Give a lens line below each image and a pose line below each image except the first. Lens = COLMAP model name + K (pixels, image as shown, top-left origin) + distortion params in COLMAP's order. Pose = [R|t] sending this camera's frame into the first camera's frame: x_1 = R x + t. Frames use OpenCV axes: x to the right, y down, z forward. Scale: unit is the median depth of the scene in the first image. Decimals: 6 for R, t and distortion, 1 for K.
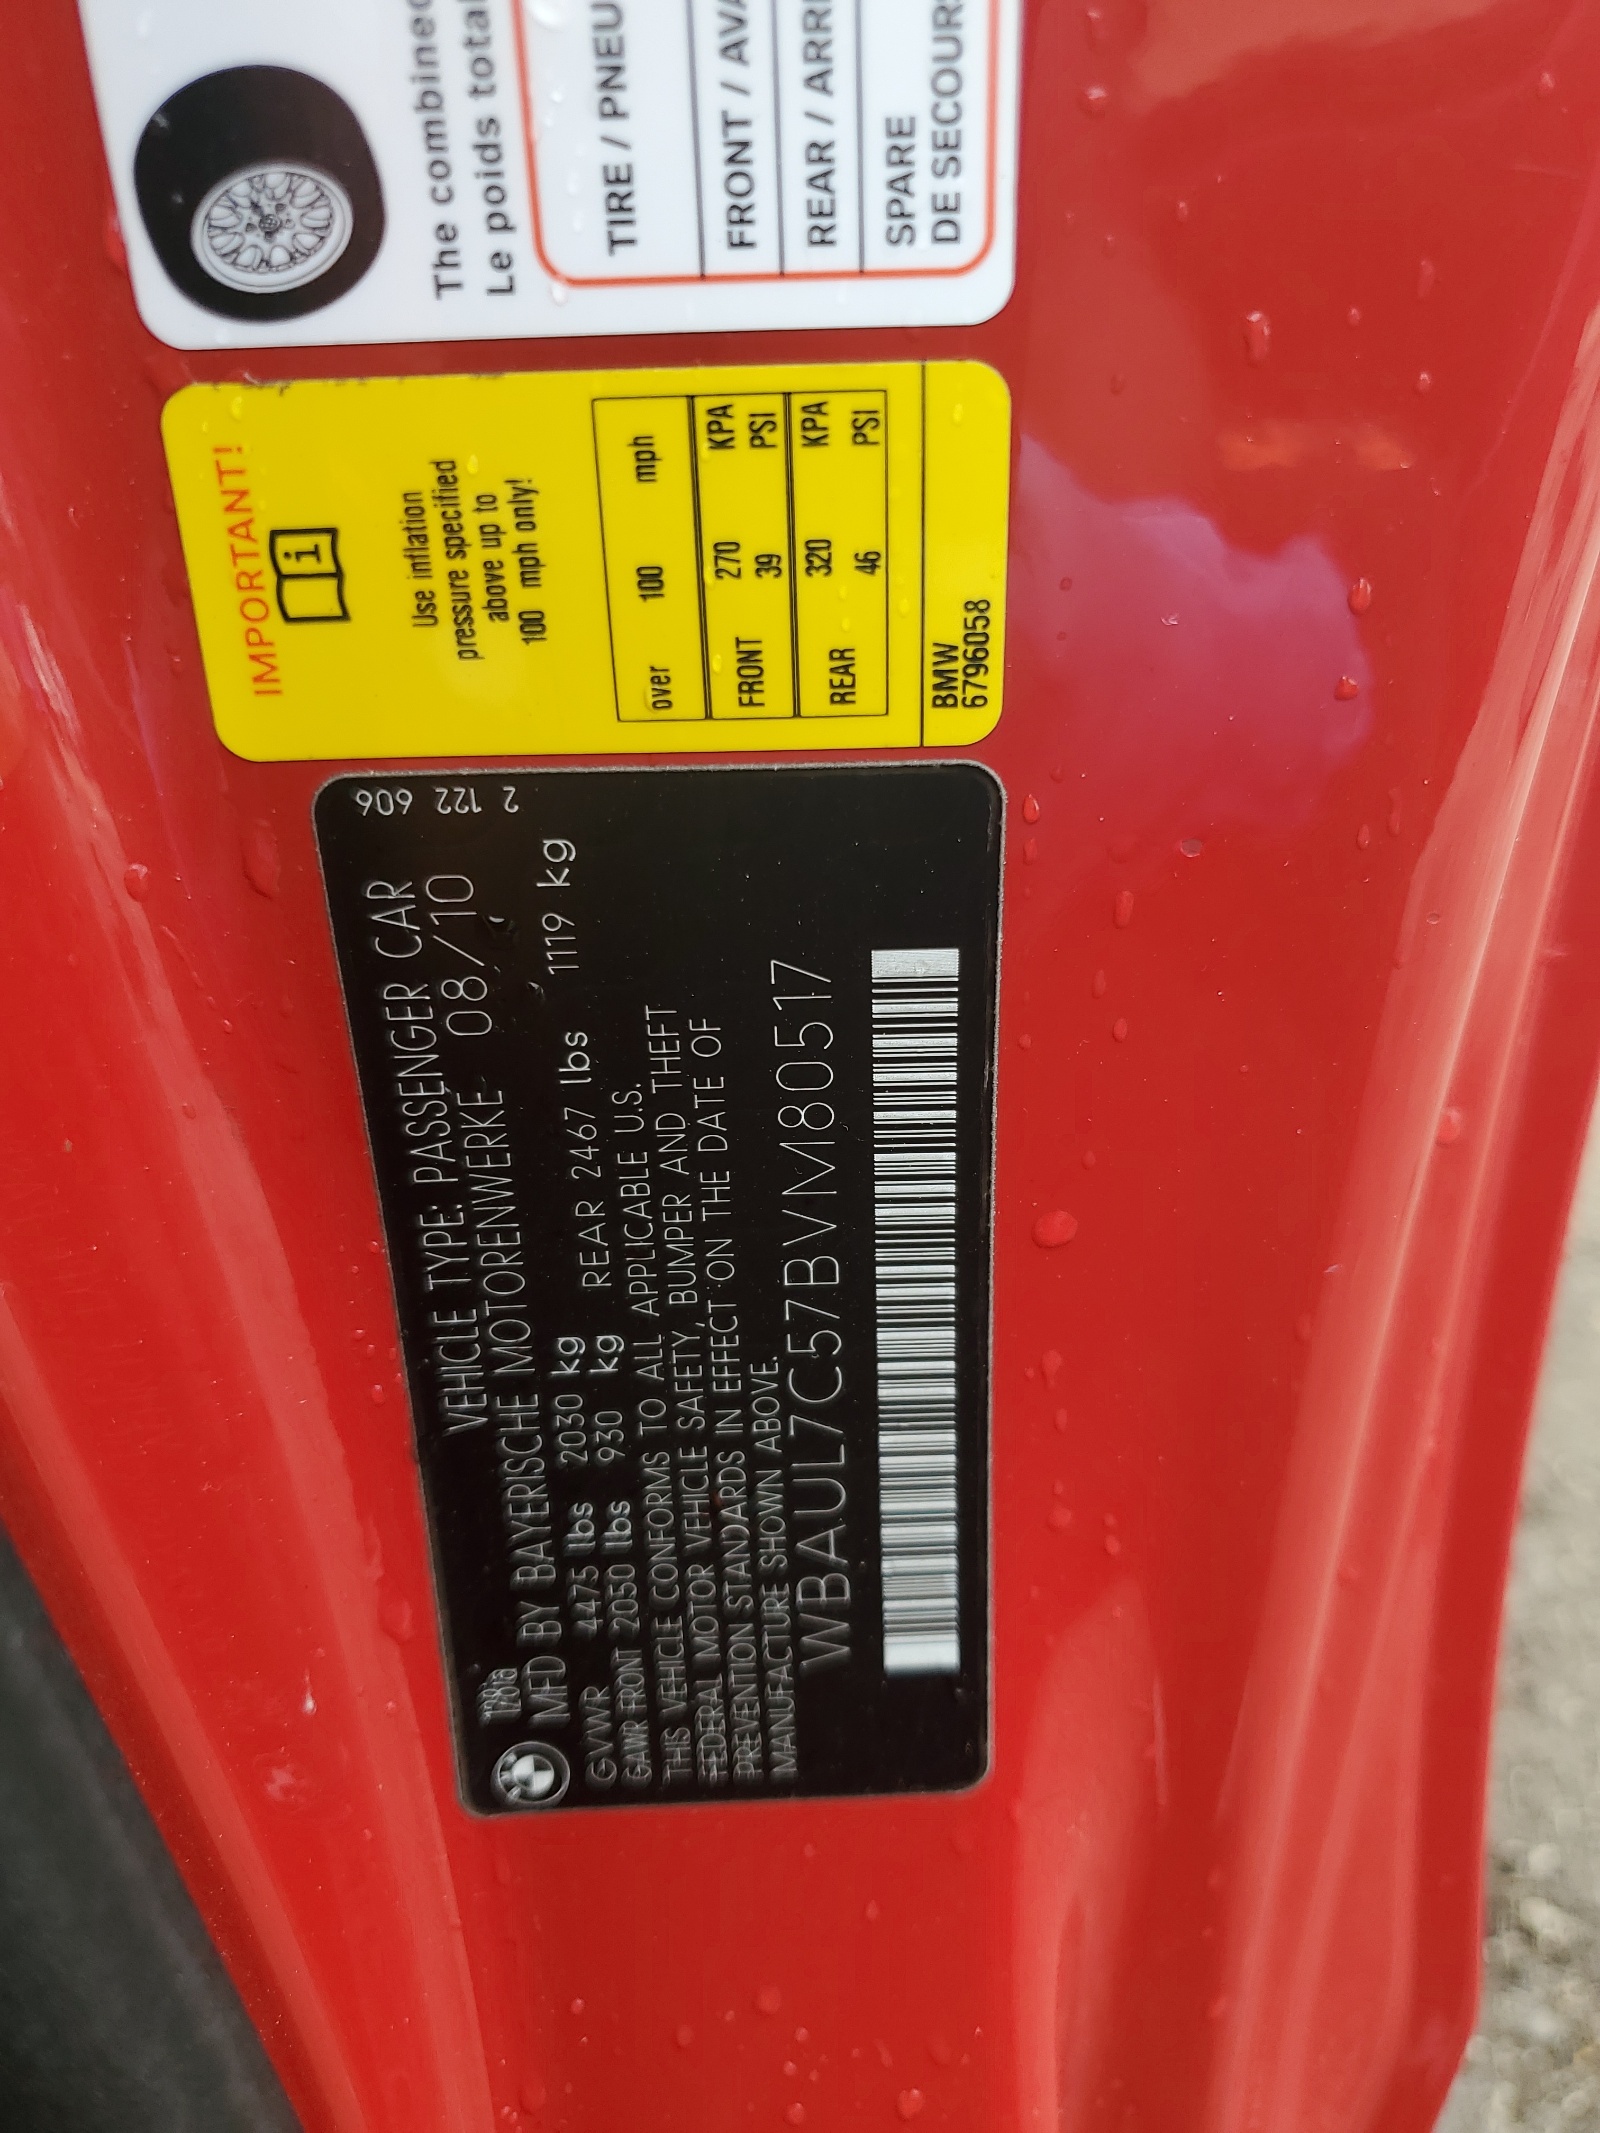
lens RADIAL K [[1620.4, 0, 800.0], [0, 1620.4, 1067.7], [0, 0, 1]] dist [-0.011238, -0.001209]
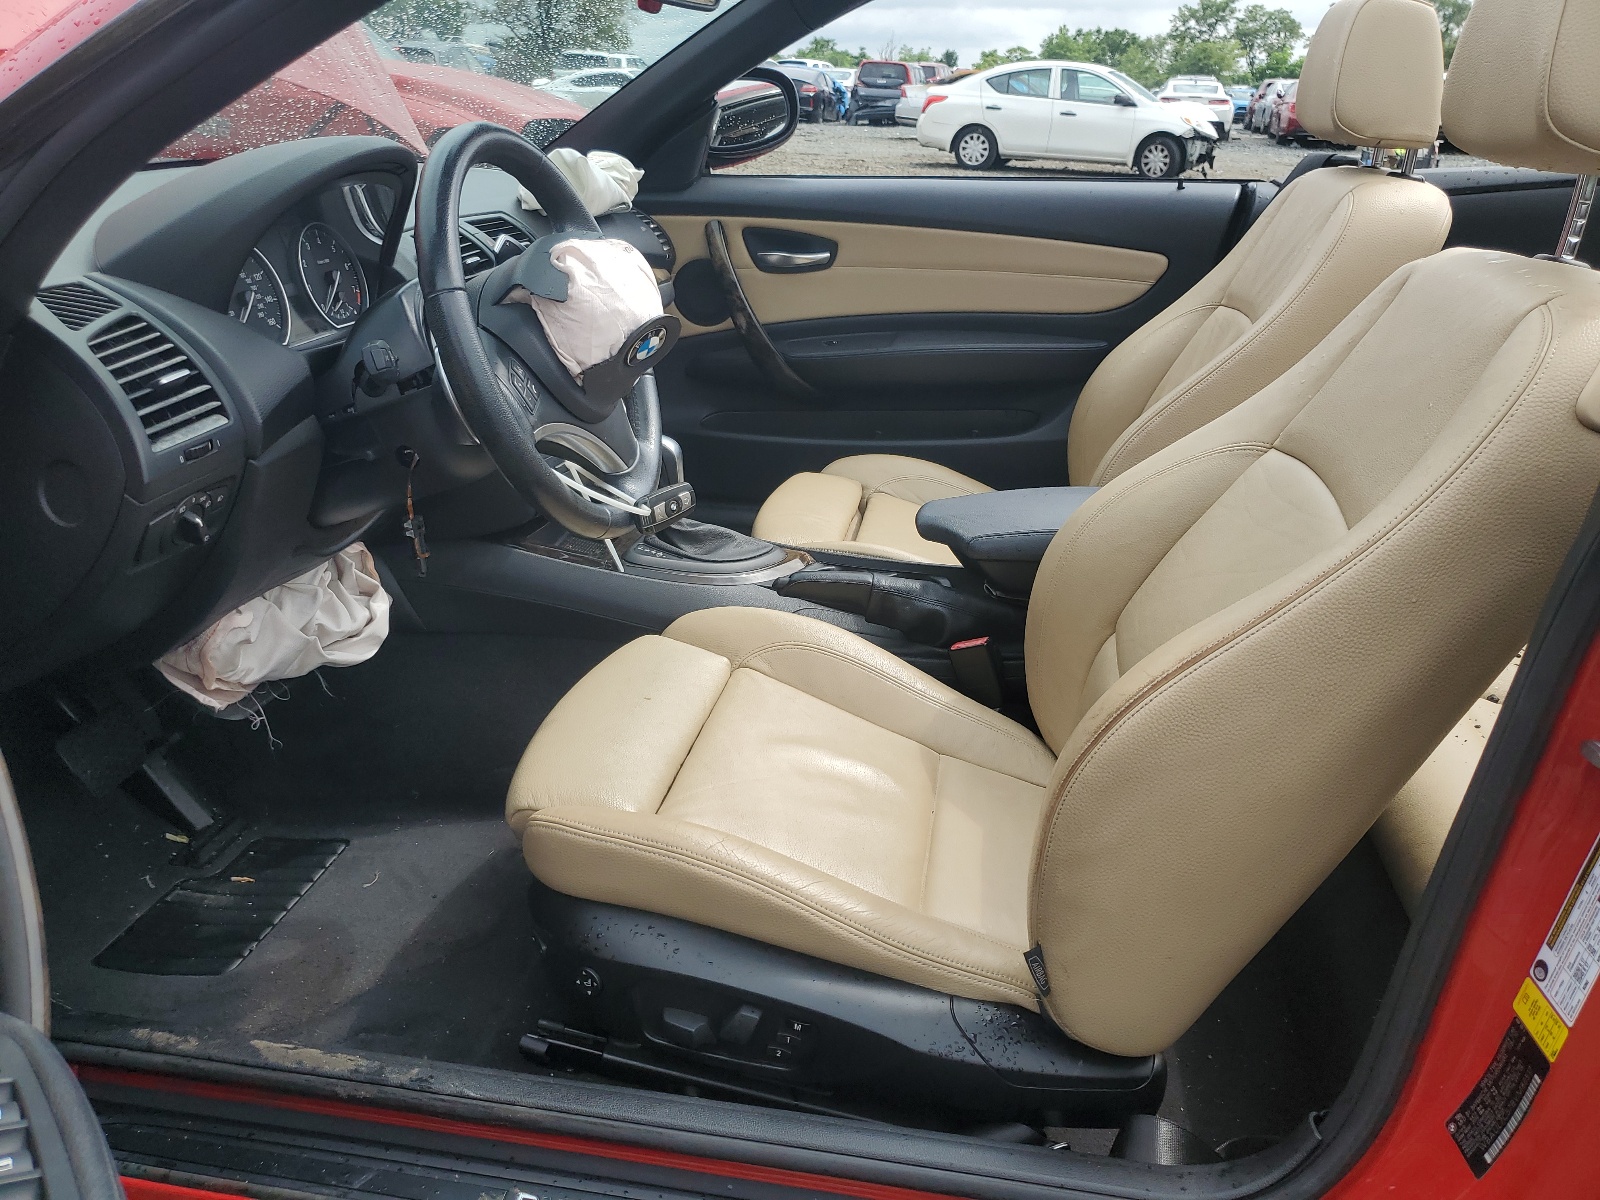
lens RADIAL K [[1215.5, 0, 799.4], [0, 1215.5, 600.3], [0, 0, 1]] dist [-0.011238, -0.001209]
pose [[-0.095366, 0.352823, -0.930818, 4.771523], [-0.621630, 0.709230, 0.332519, -1.352440], [0.777484, 0.610335, 0.151689, -3.917176]]
